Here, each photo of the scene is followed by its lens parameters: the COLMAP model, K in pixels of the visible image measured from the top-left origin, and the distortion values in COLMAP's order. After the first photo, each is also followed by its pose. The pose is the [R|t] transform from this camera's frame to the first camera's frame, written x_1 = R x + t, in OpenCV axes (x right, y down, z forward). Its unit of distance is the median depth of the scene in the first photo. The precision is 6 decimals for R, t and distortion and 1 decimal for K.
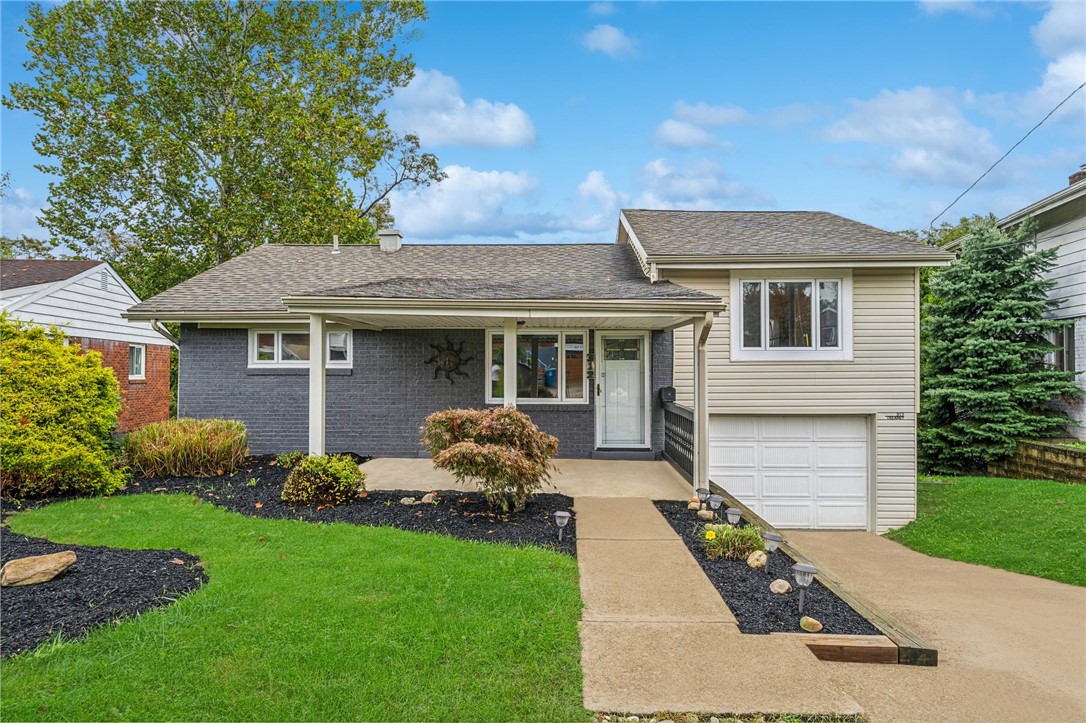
lens RADIAL K [[657.4, 0, 543.0], [0, 657.4, 361.5], [0, 0, 1]] dist [-0.001089, 0.000187]
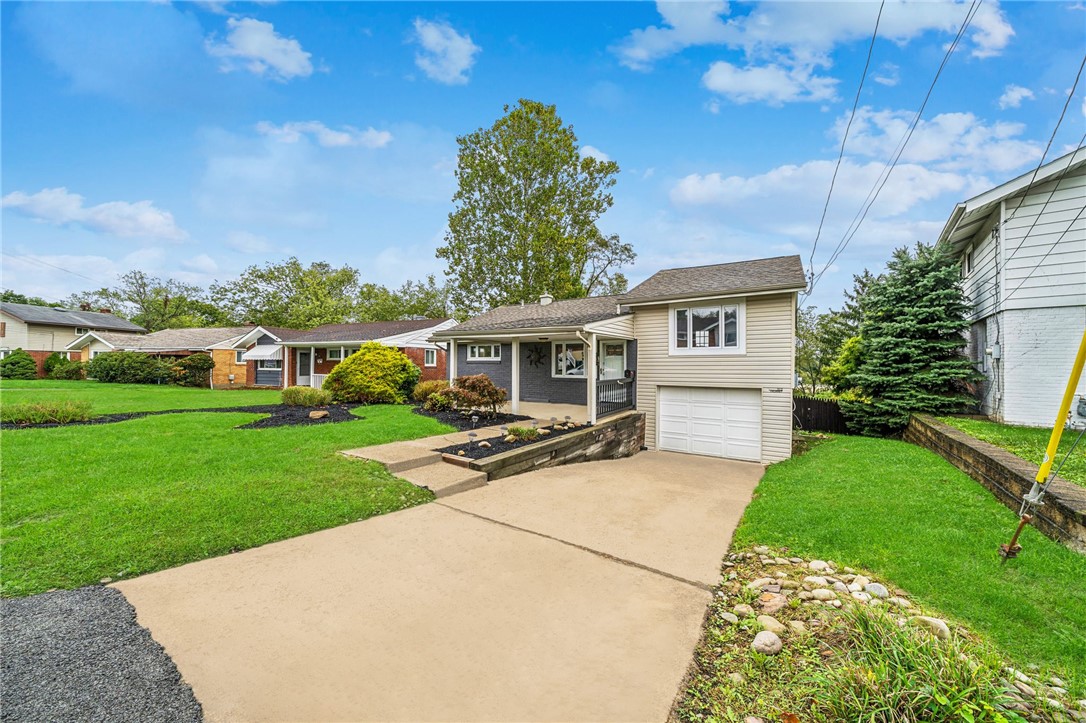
lens RADIAL K [[374.4, 0, 541.7], [0, 374.4, 366.0], [0, 0, 1]] dist [-0.006009, 0.000026]
pose [[0.854278, 0.004664, -0.519795, 0.508797], [0.004726, 0.999849, 0.016737, 0.008815], [0.519794, -0.016754, 0.854127, -0.035223]]
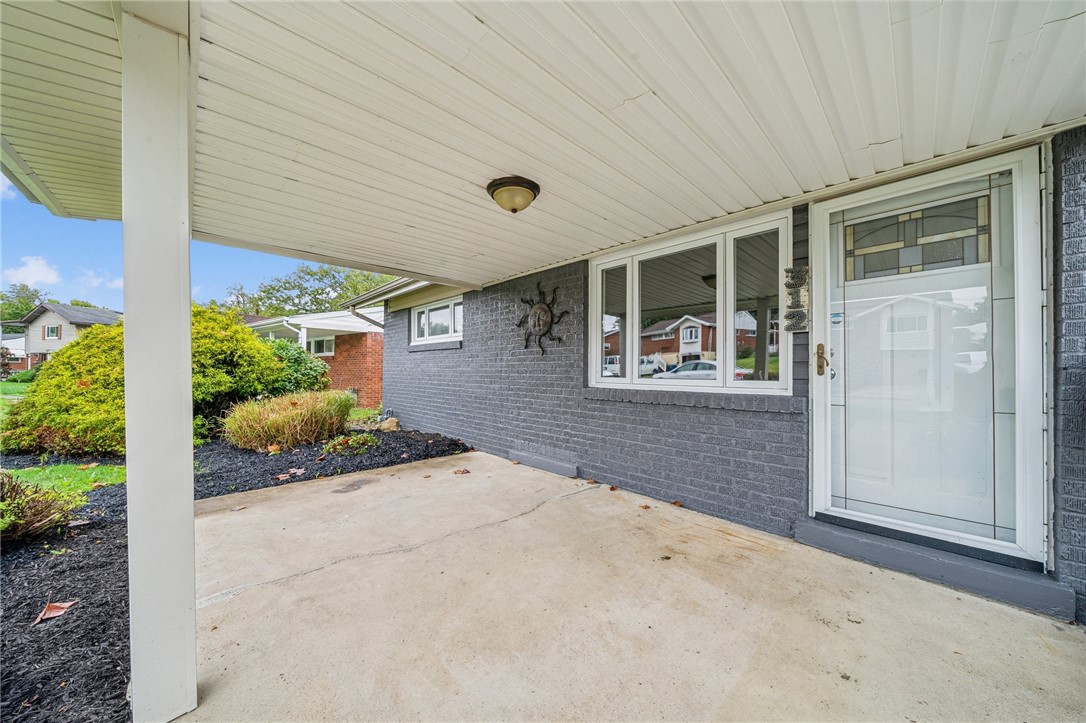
lens RADIAL K [[374.4, 0, 541.7], [0, 374.4, 366.0], [0, 0, 1]] dist [-0.006009, 0.000026]
pose [[0.713129, -0.007160, -0.700996, 0.119891], [0.008267, 0.999964, -0.001803, 0.045858], [0.700984, -0.004509, 0.713163, 0.733045]]
